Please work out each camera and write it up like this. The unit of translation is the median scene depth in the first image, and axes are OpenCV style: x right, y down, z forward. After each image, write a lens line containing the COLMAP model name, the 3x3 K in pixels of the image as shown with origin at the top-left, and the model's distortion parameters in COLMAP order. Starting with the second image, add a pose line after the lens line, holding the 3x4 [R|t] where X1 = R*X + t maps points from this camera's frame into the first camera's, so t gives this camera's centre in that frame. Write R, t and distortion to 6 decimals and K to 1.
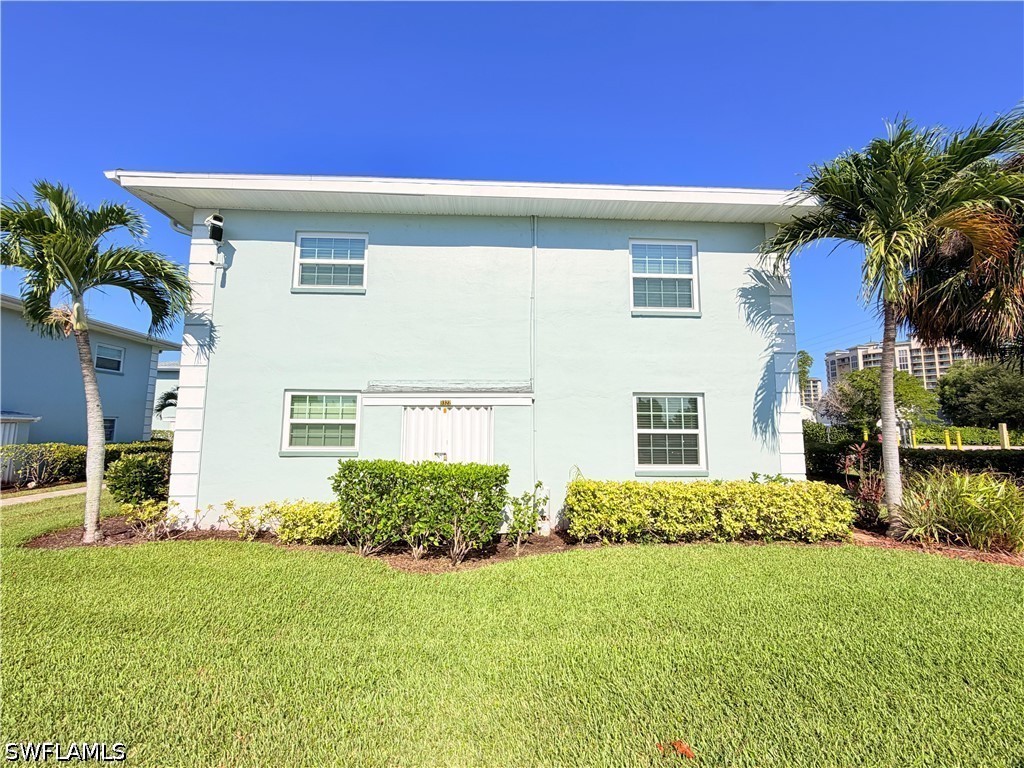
lens RADIAL K [[408.0, 0, 510.0], [0, 408.0, 385.6], [0, 0, 1]] dist [-0.000744, -0.000114]
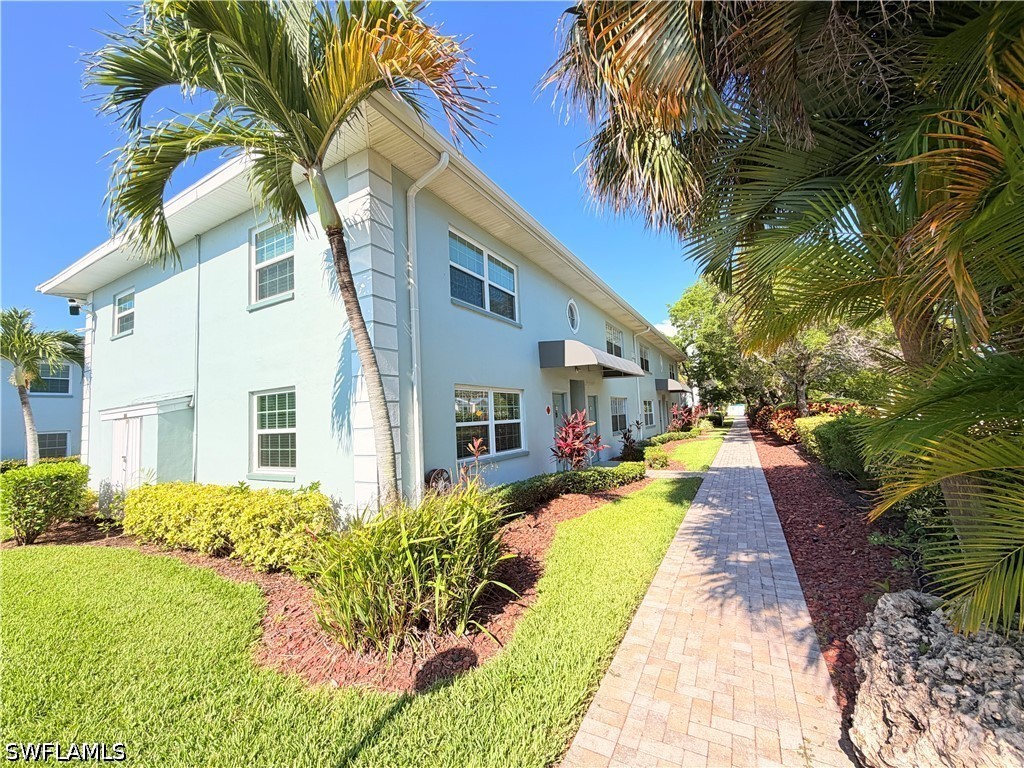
lens RADIAL K [[408.0, 0, 513.7], [0, 408.0, 382.9], [0, 0, 1]] dist [-0.000744, -0.000114]
pose [[0.853269, -0.093898, -0.512948, 1.318378], [0.111157, 0.993798, 0.002984, 0.061949], [0.509487, -0.059564, 0.858414, 0.493851]]
